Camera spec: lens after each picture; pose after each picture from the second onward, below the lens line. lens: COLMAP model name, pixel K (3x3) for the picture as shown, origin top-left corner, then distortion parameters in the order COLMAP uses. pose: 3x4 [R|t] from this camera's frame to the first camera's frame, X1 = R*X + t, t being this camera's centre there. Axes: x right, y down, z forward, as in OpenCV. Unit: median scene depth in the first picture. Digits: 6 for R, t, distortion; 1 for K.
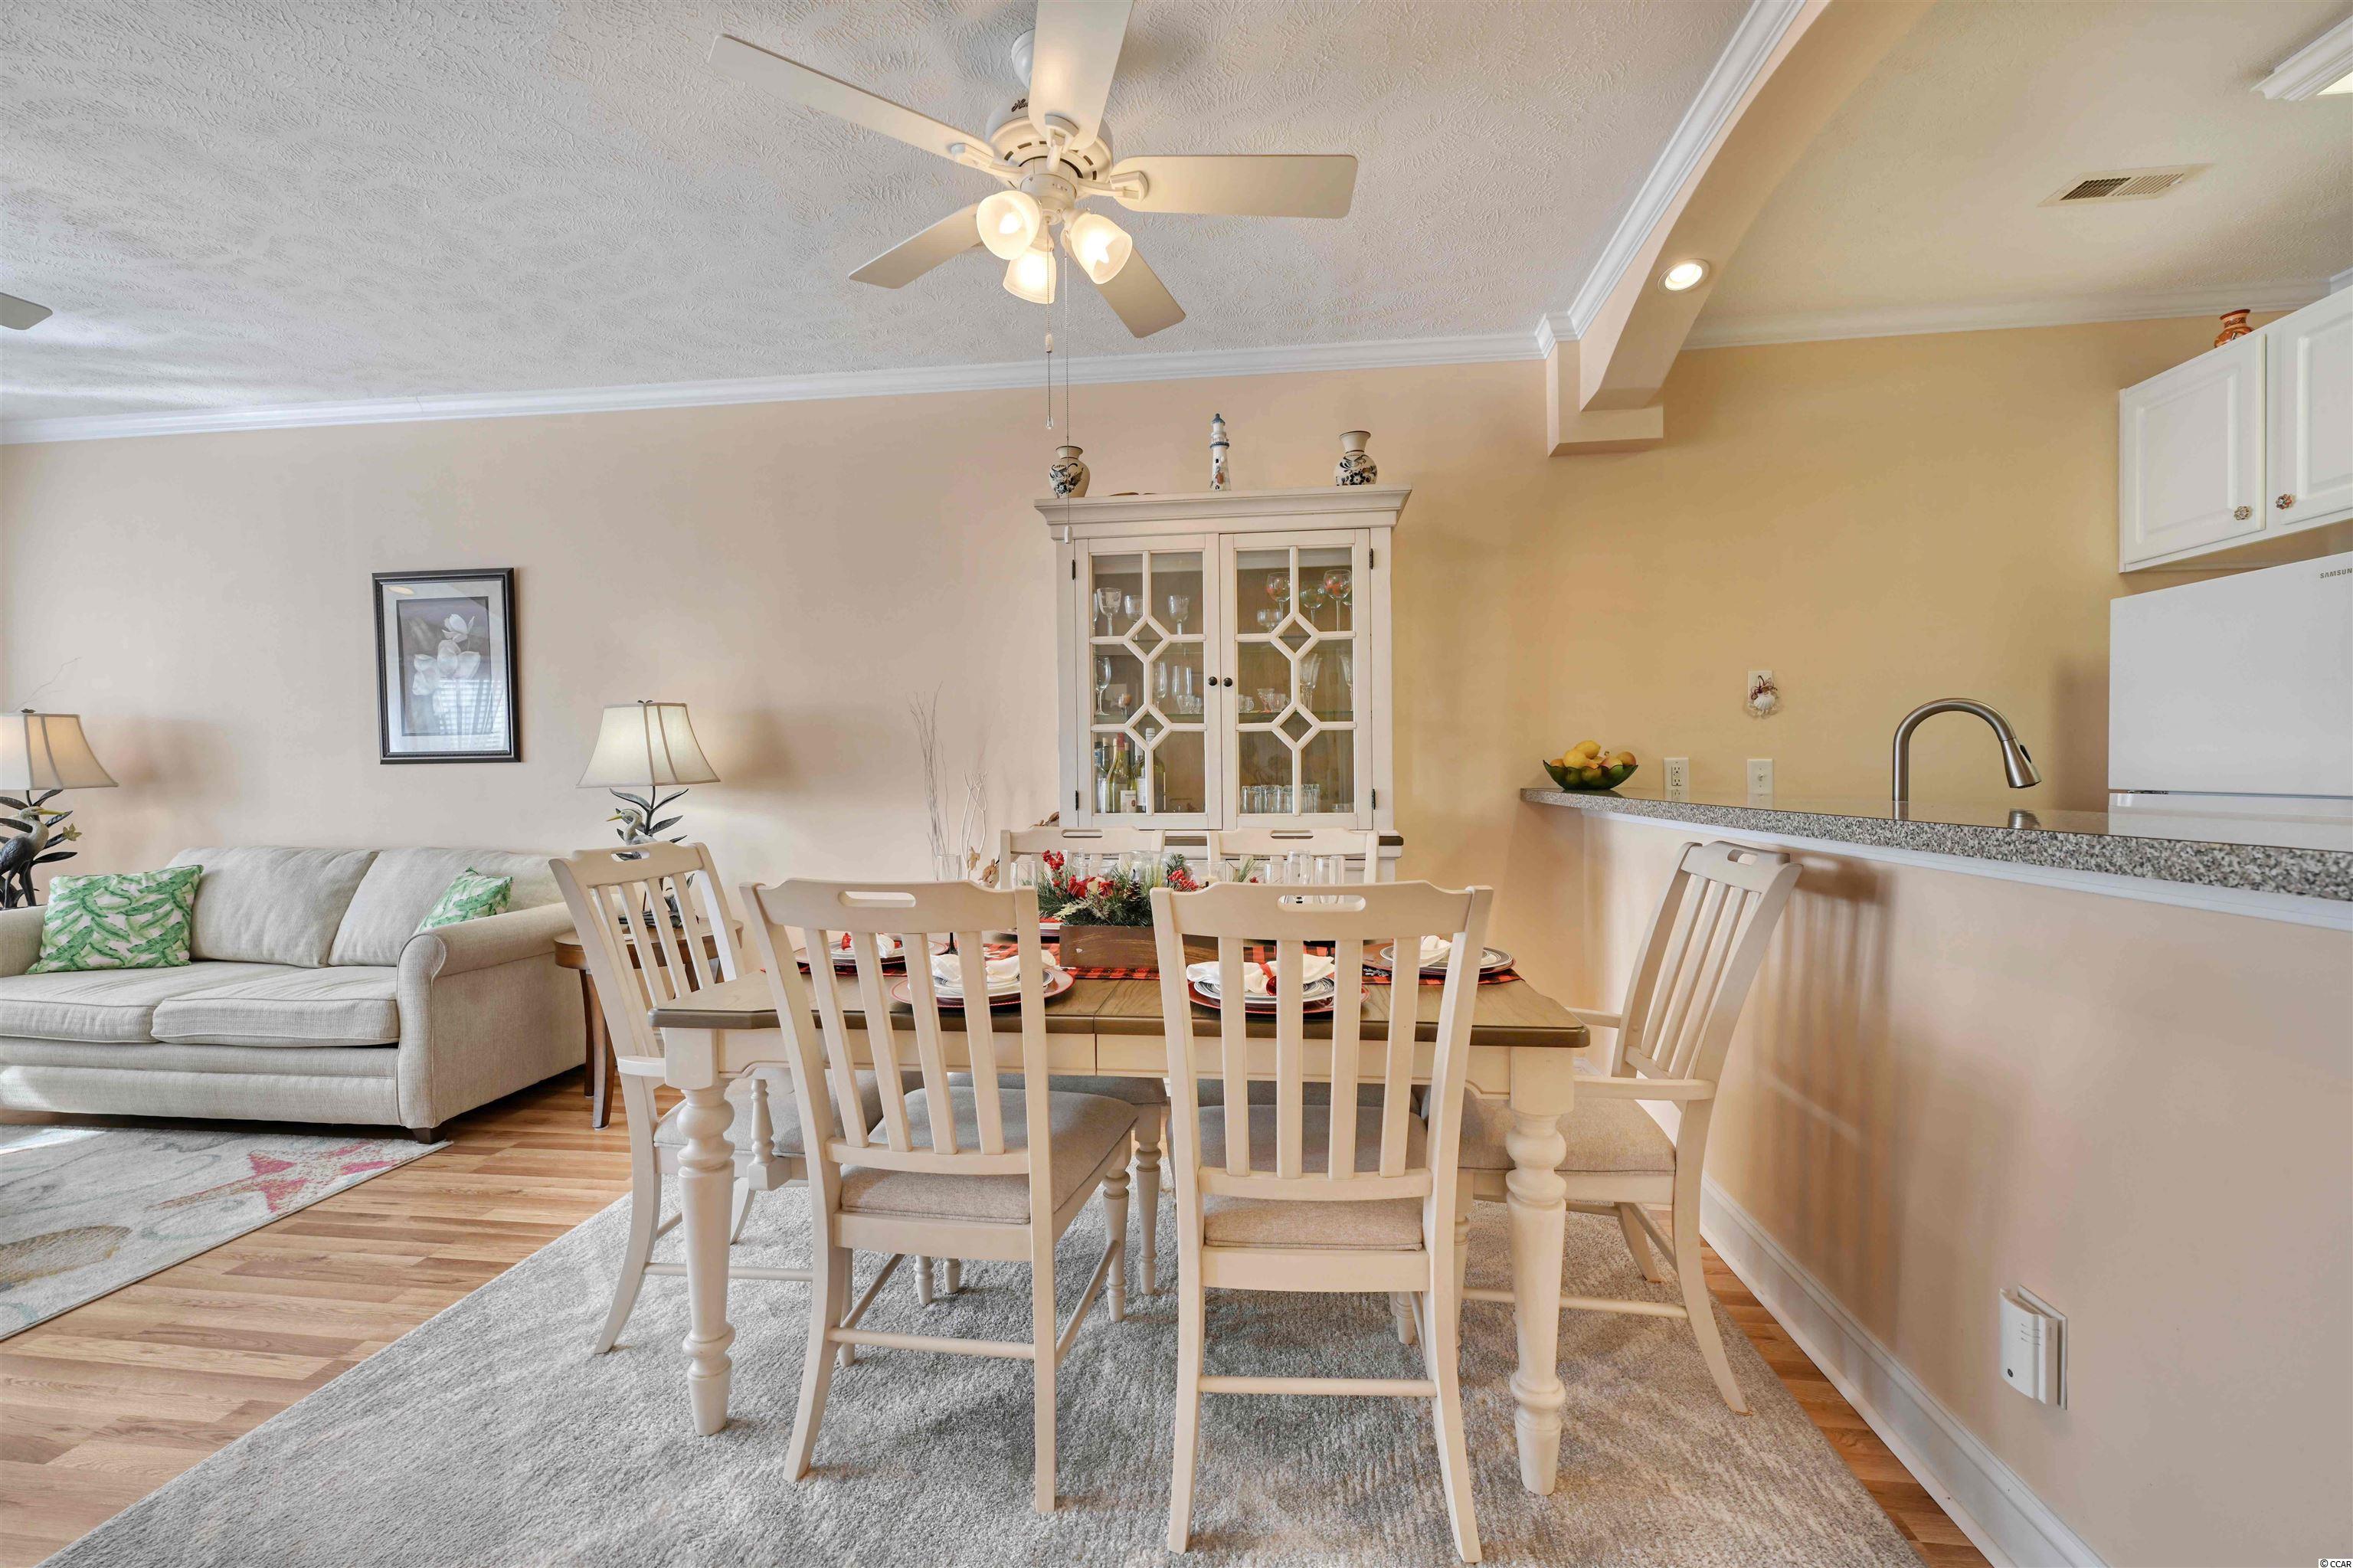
lens RADIAL K [[943.1, 0, 1175.4], [0, 943.1, 784.1], [0, 0, 1]] dist [-0.001591, 0.000369]
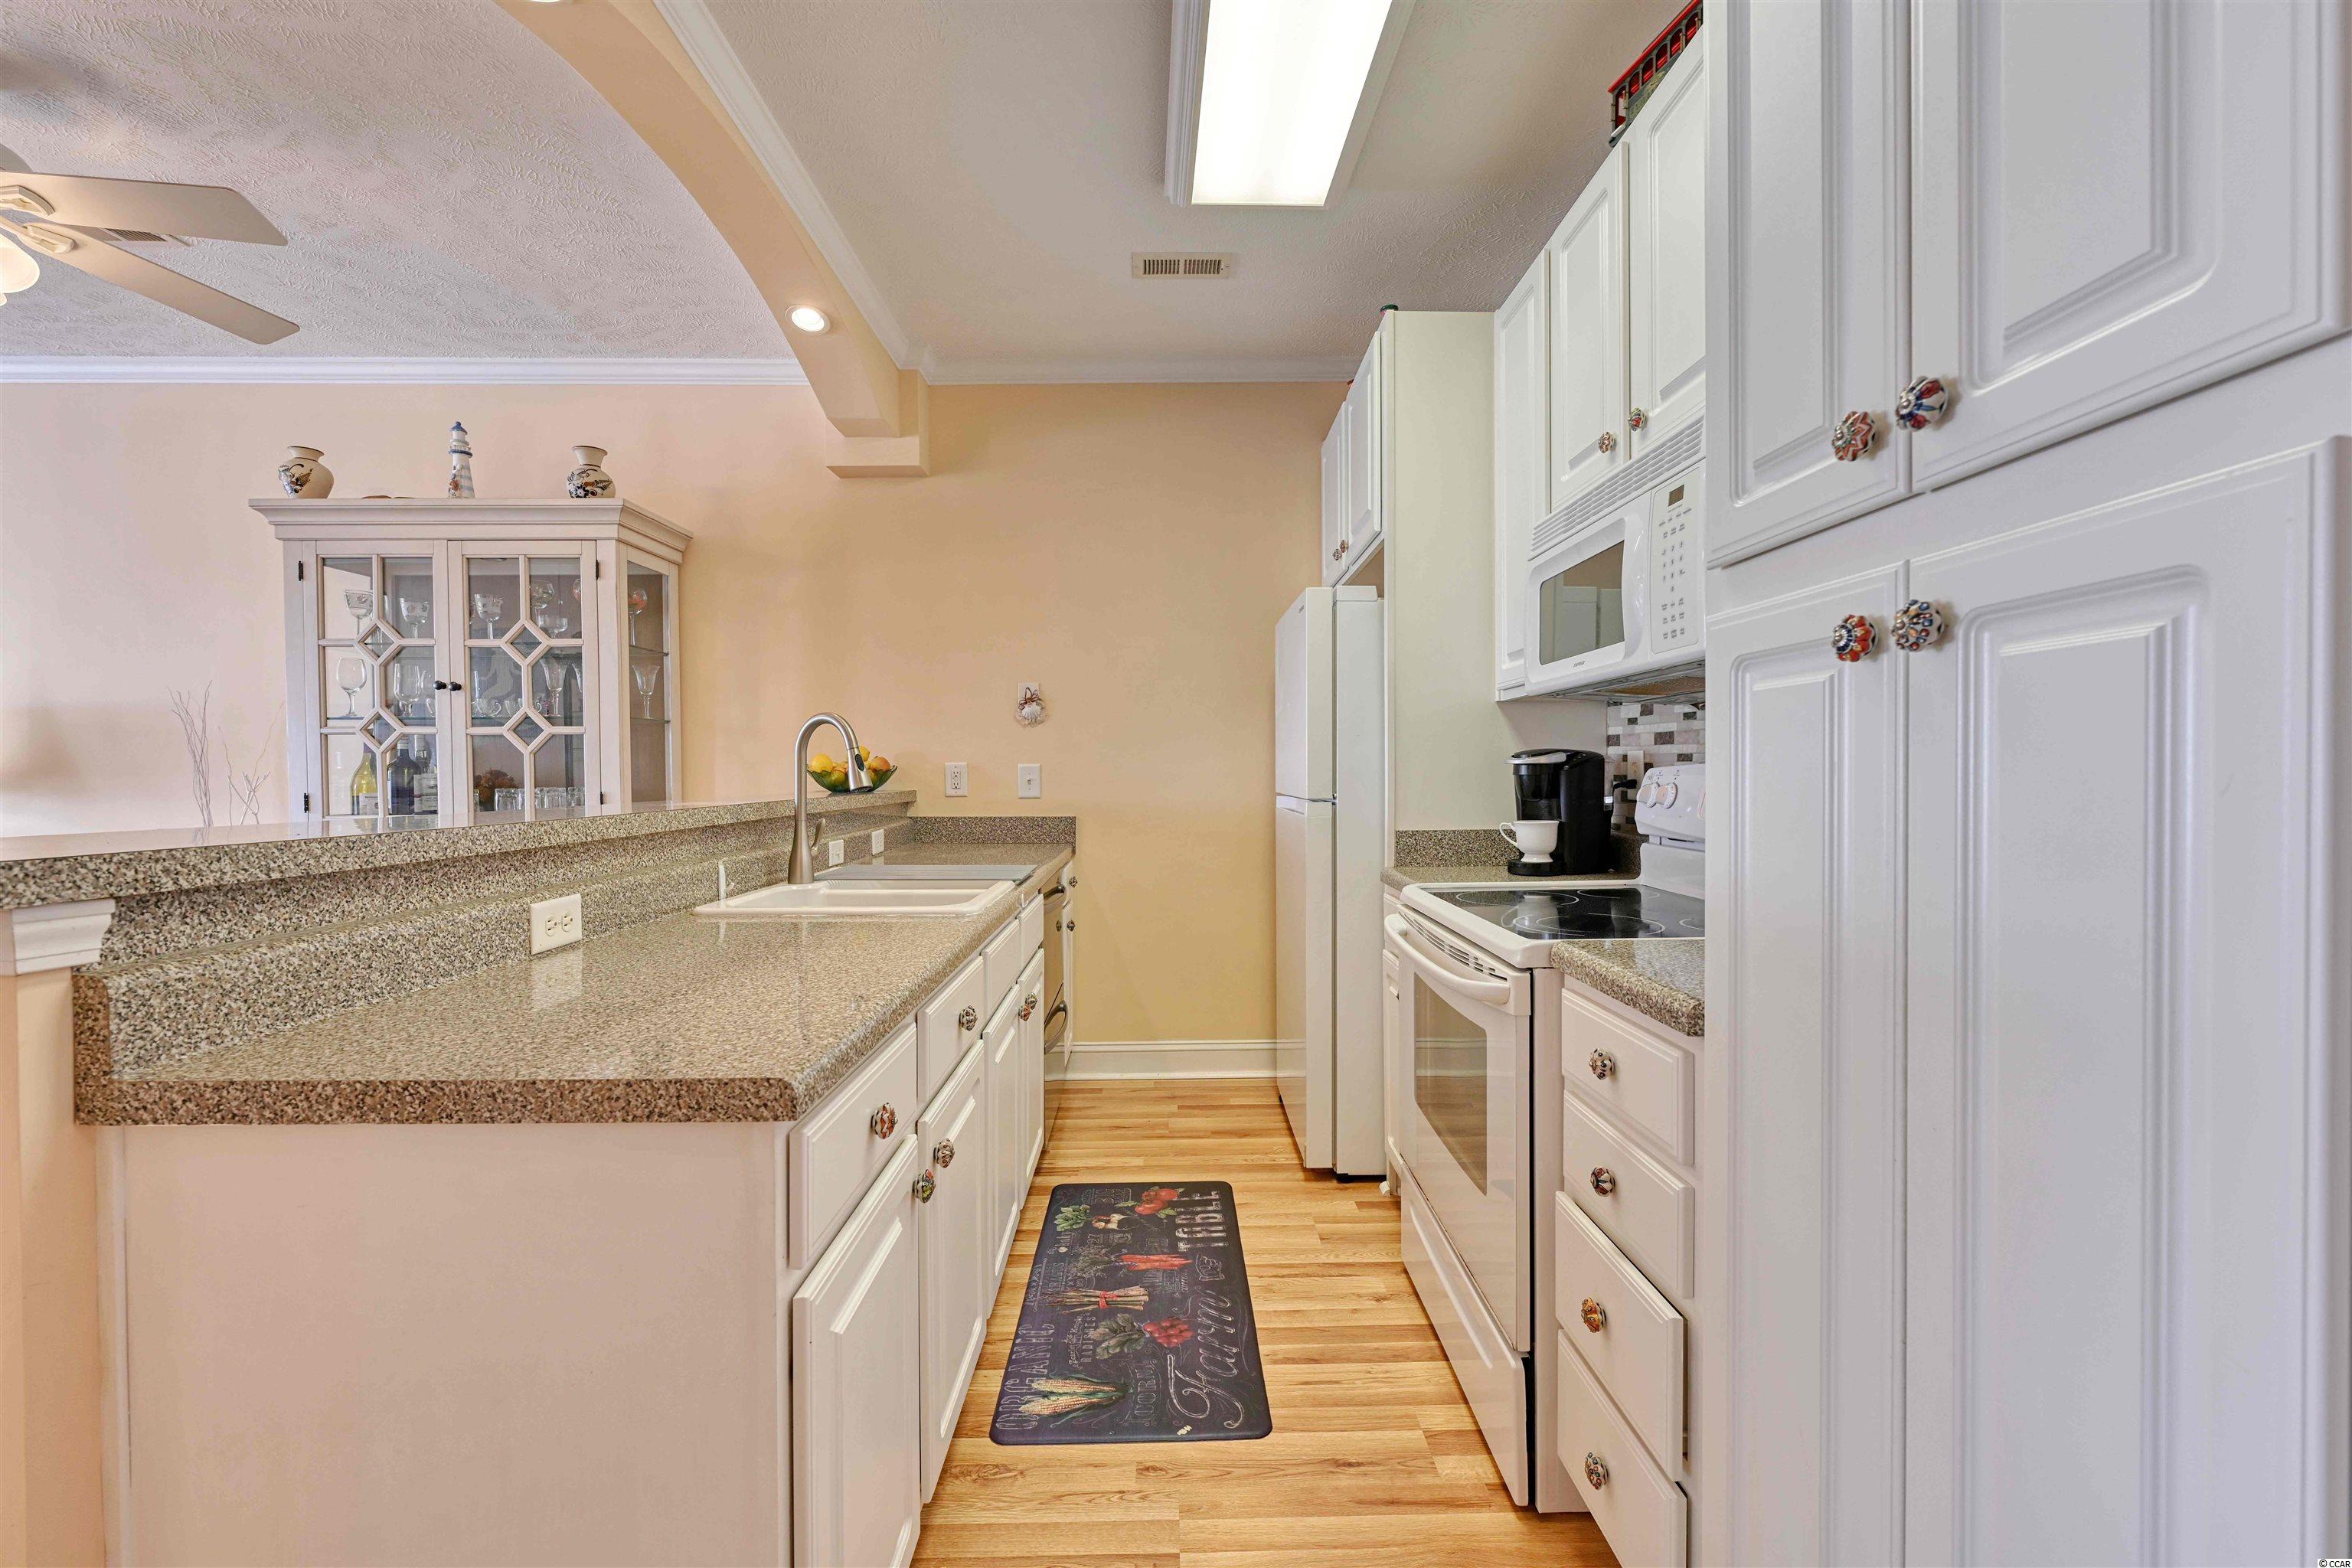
lens RADIAL K [[942.6, 0, 1175.6], [0, 942.6, 789.0], [0, 0, 1]] dist [-0.001591, 0.000369]
pose [[0.991012, 0.000893, 0.133768, 0.689193], [-0.001493, 0.999989, 0.004384, -0.002760], [-0.133763, -0.004544, 0.991003, -0.113304]]
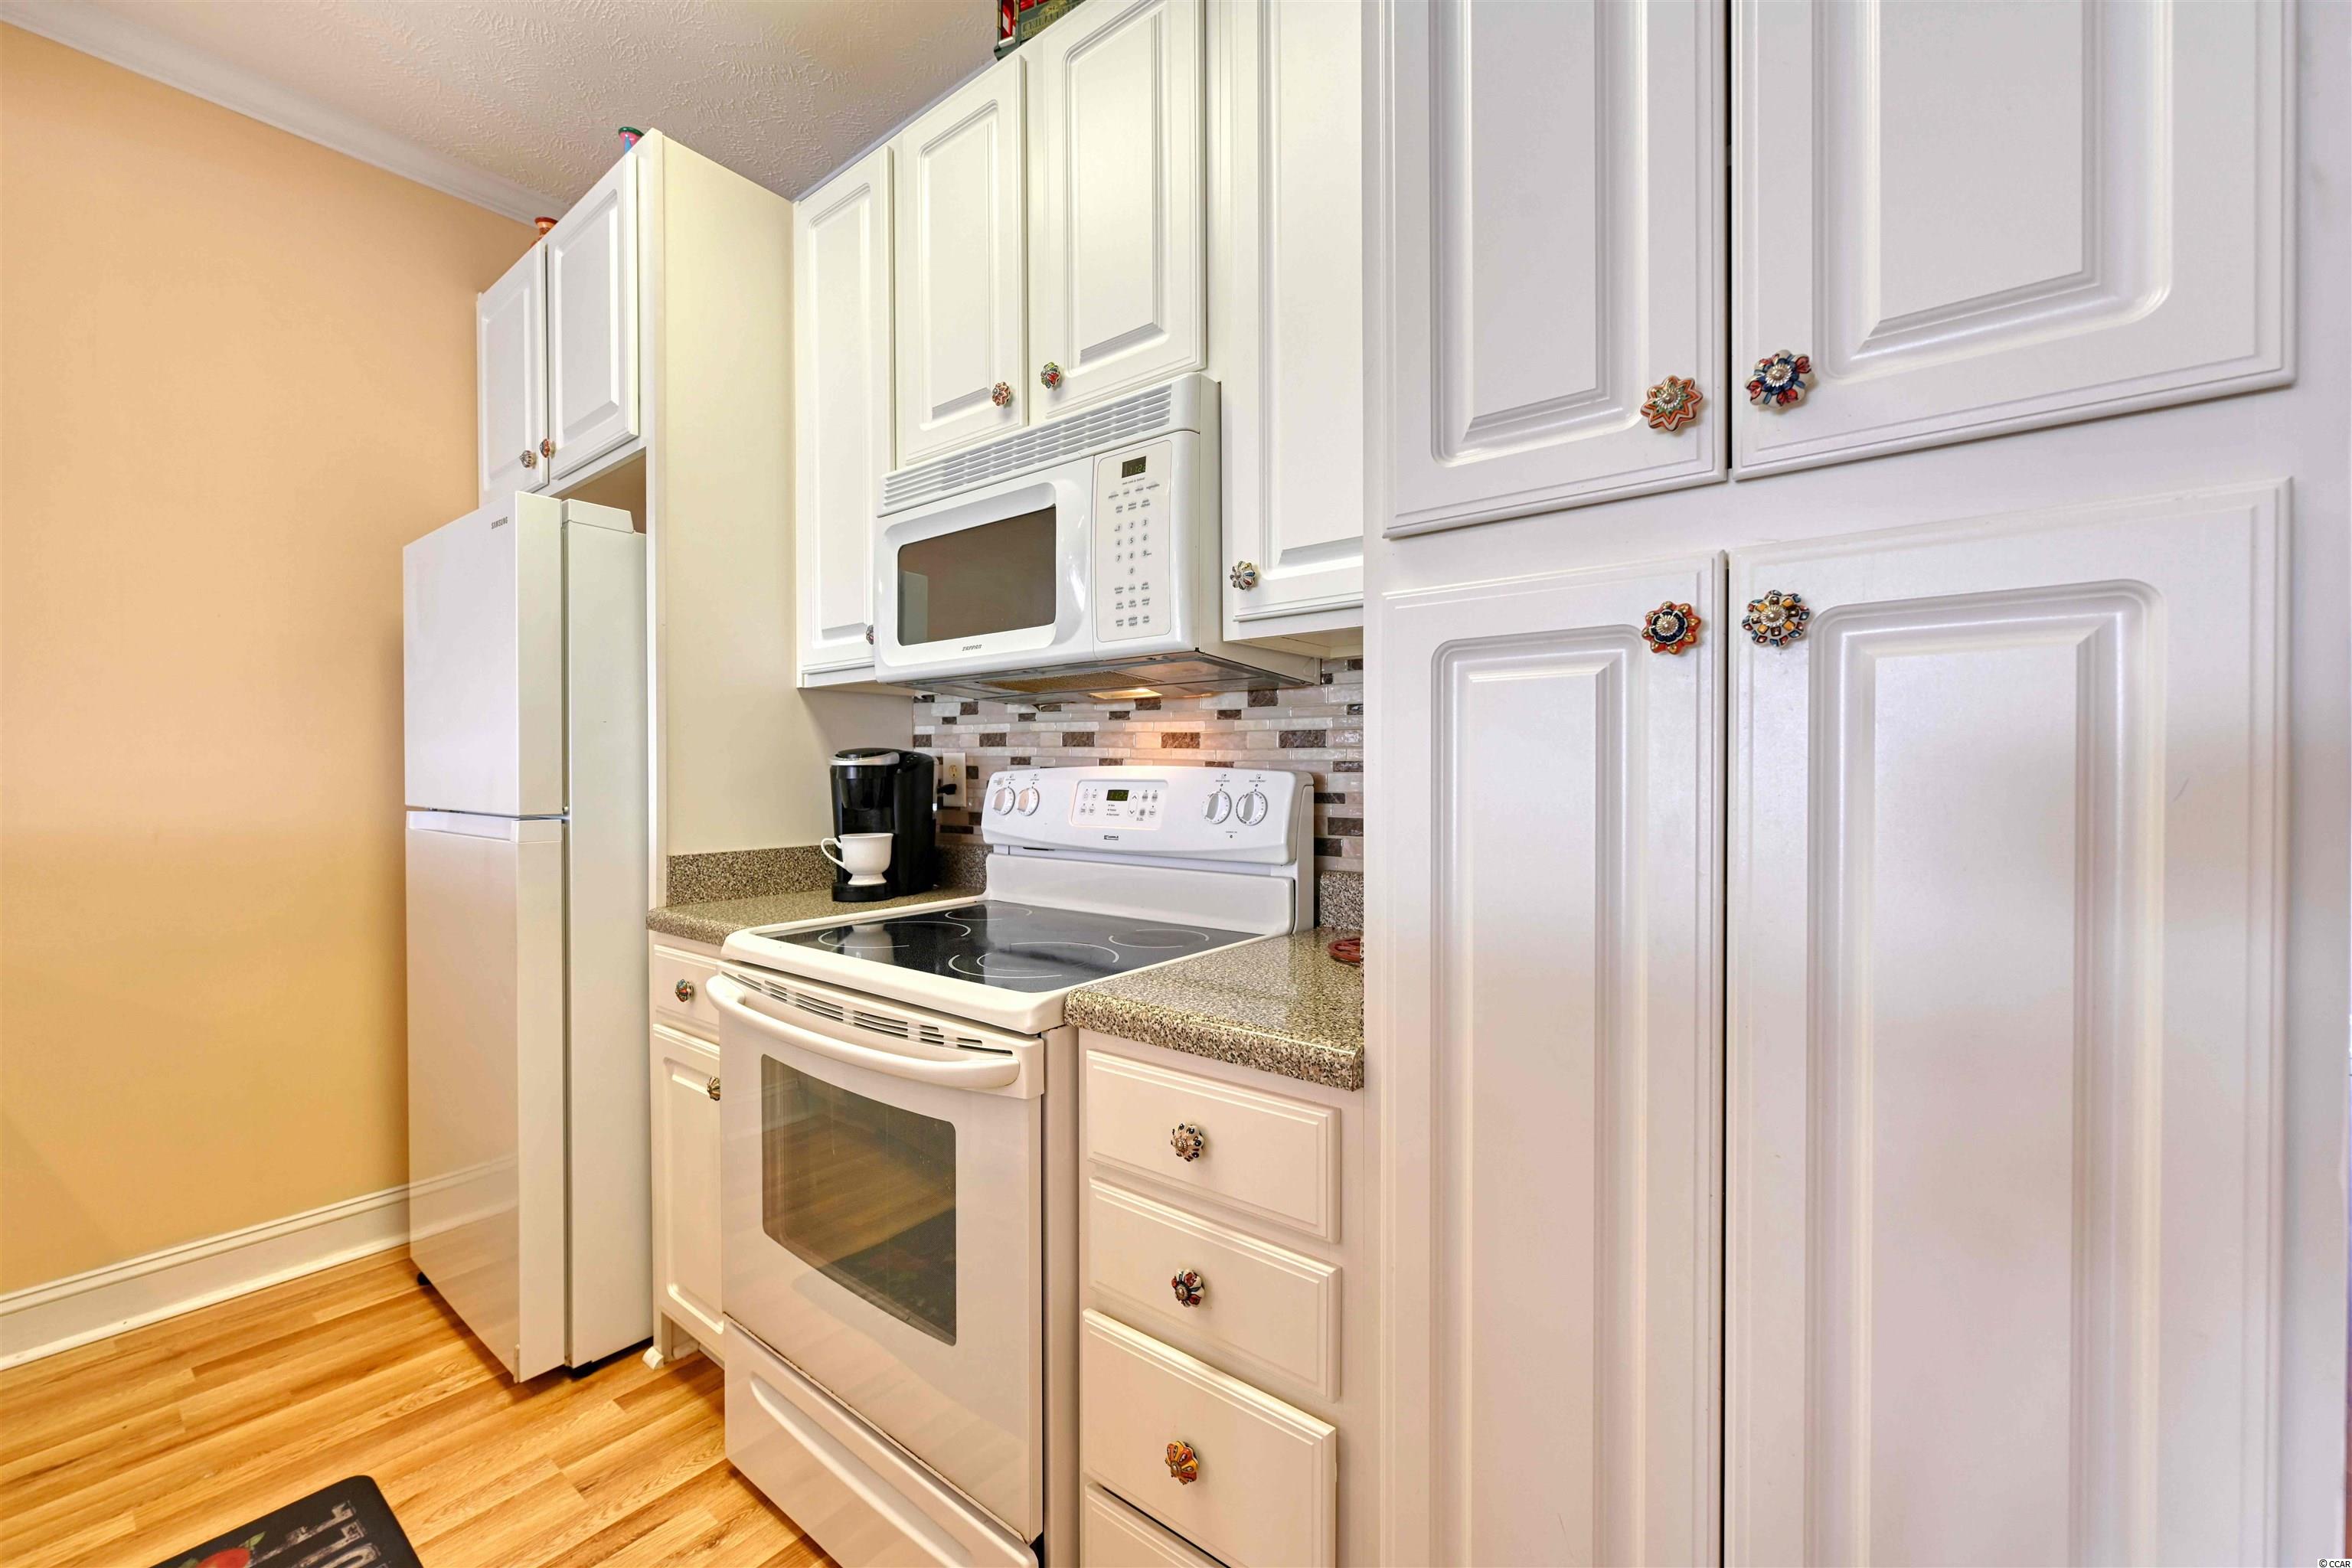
lens RADIAL K [[942.6, 0, 1180.5], [0, 942.6, 787.3], [0, 0, 1]] dist [-0.001591, 0.000369]
pose [[0.515646, -0.003250, 0.856796, 0.646864], [0.005590, 0.999984, 0.000429, -0.004841], [-0.856784, 0.004568, 0.515656, 0.099068]]
